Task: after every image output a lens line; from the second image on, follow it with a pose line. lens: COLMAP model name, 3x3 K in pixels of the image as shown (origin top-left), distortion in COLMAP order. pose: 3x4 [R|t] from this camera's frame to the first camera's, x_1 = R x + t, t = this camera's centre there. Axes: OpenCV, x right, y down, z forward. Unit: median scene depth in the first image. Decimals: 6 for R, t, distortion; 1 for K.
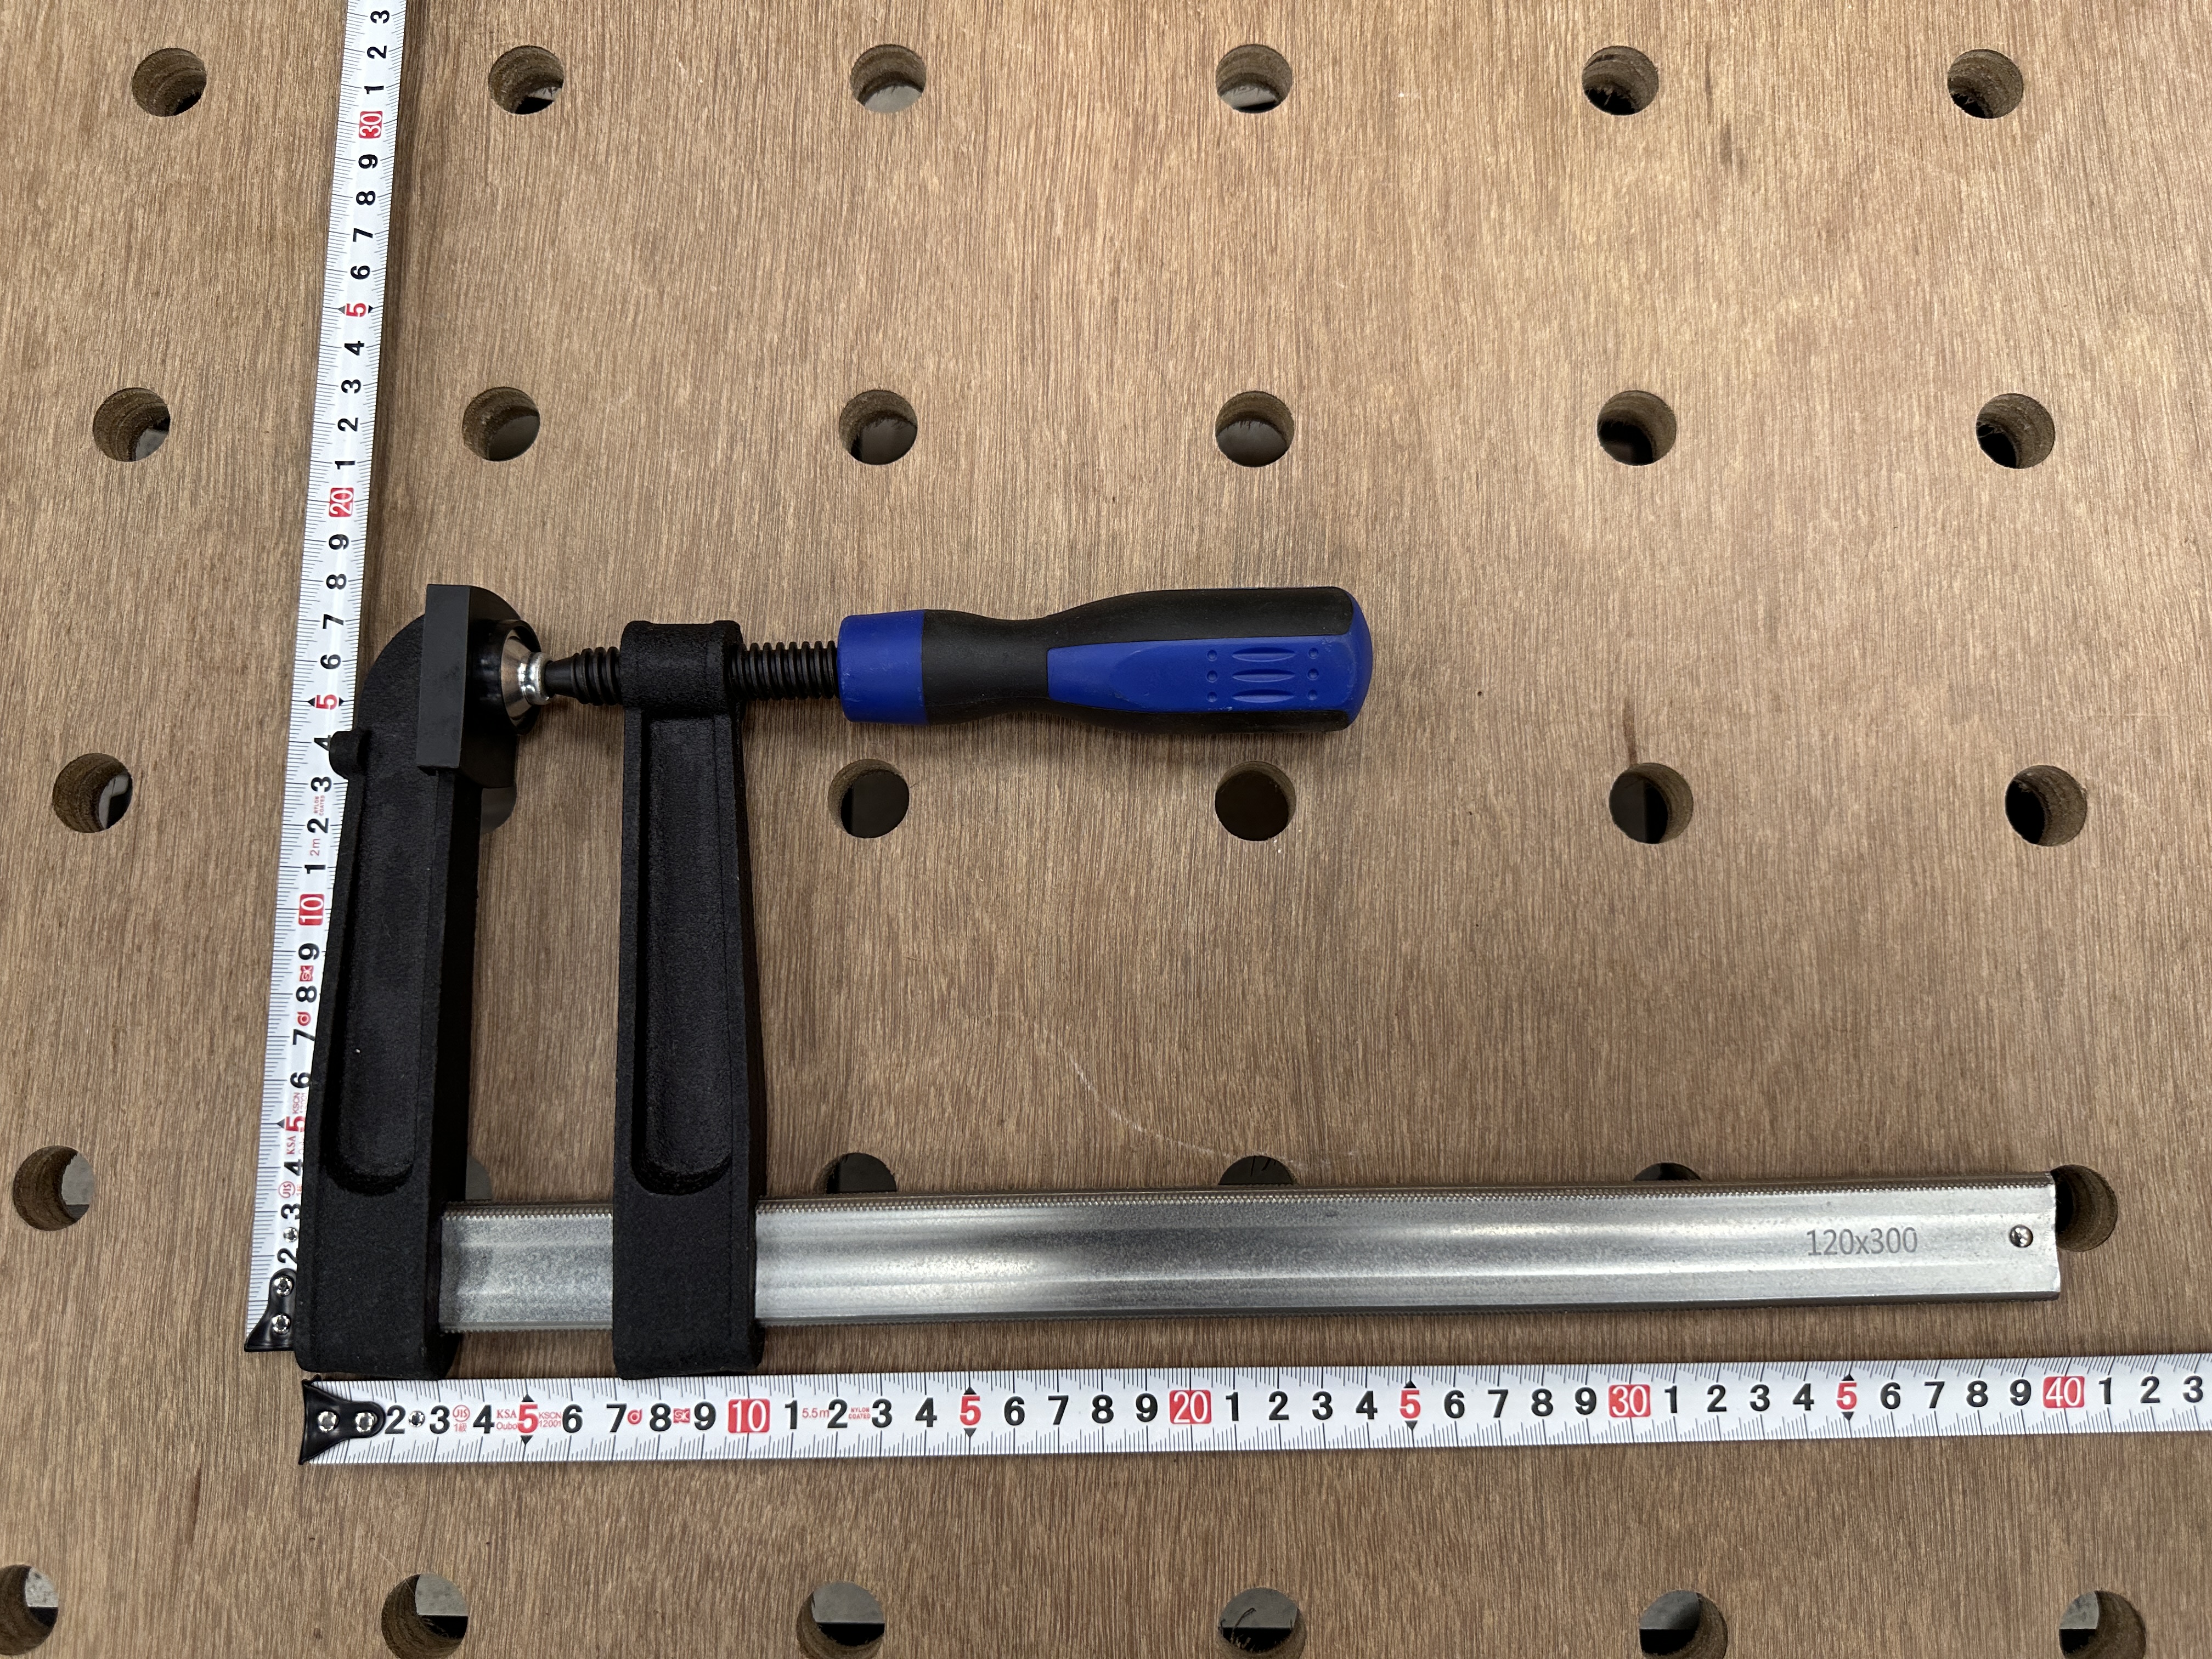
lens RADIAL K [[1440.9, 0, 1092.4], [0, 1440.9, 929.3], [0, 0, 1]] dist [0.008323, -0.025514]
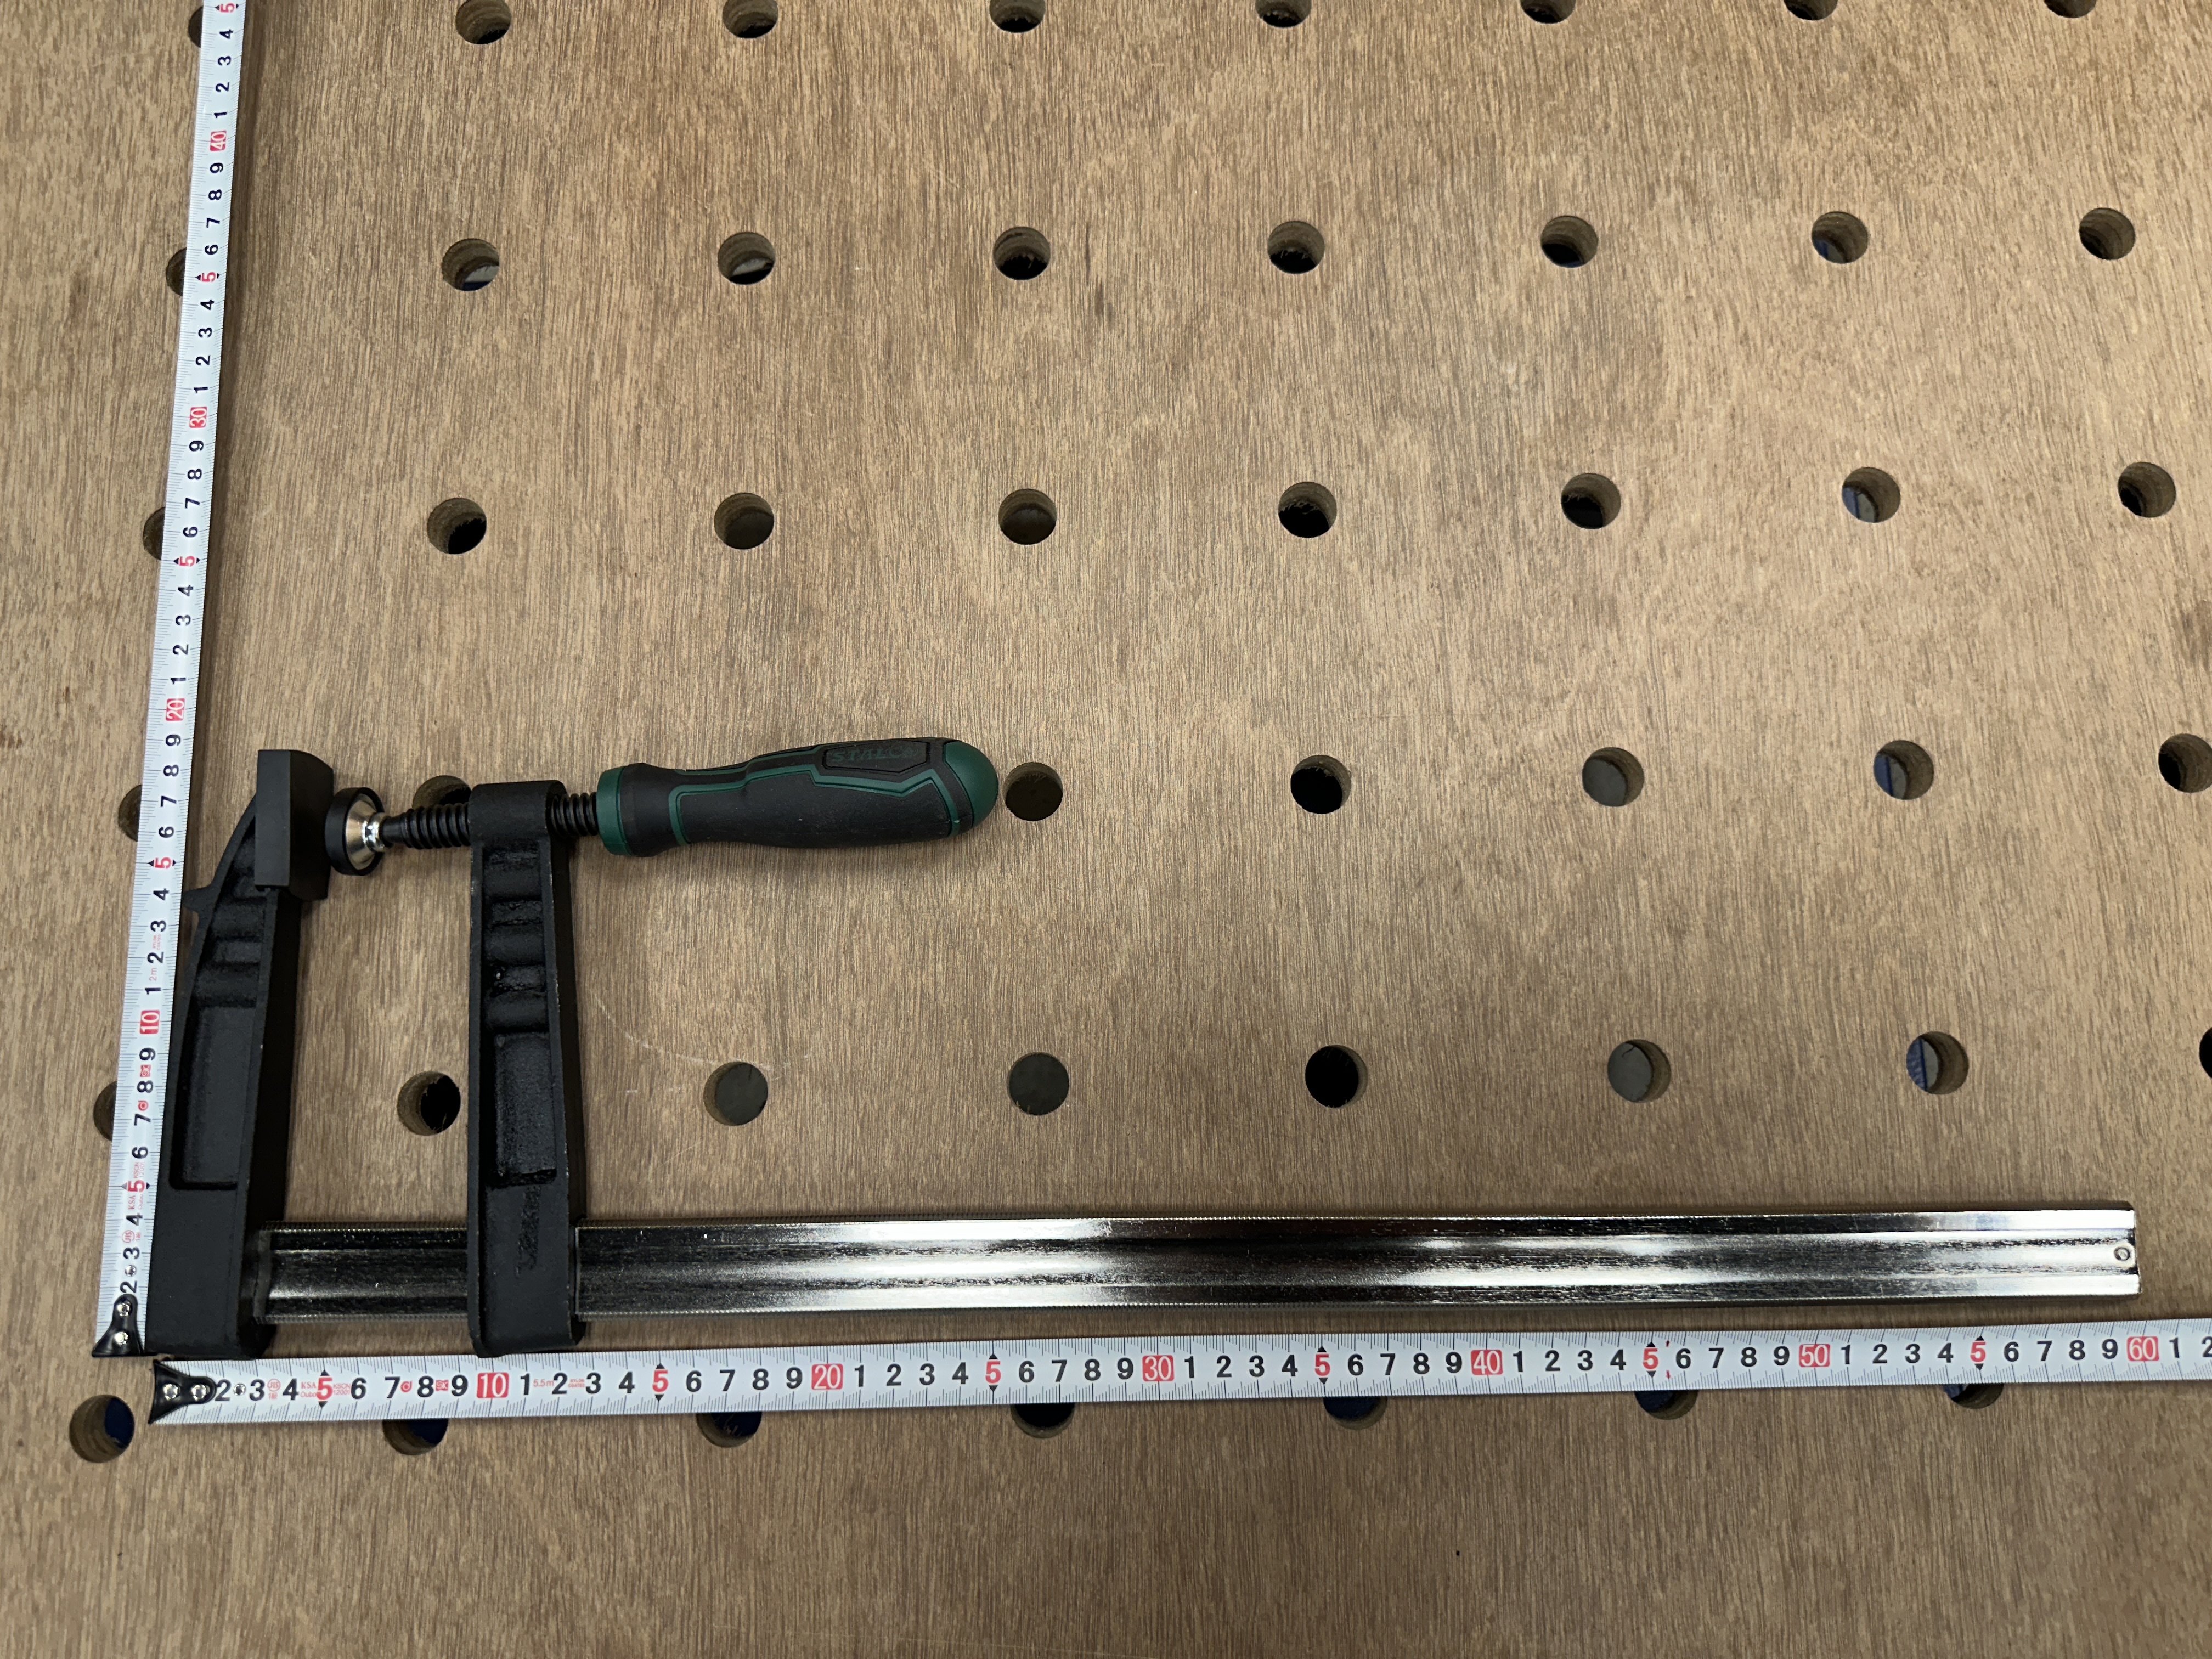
lens RADIAL K [[1440.9, 0, 1094.1], [0, 1440.9, 897.7], [0, 0, 1]] dist [0.008323, -0.025514]
pose [[0.998995, -0.032630, 0.030719, 0.391105], [0.033616, 0.998918, -0.032143, 0.056178], [-0.029637, 0.033144, 0.999011, -0.338553]]
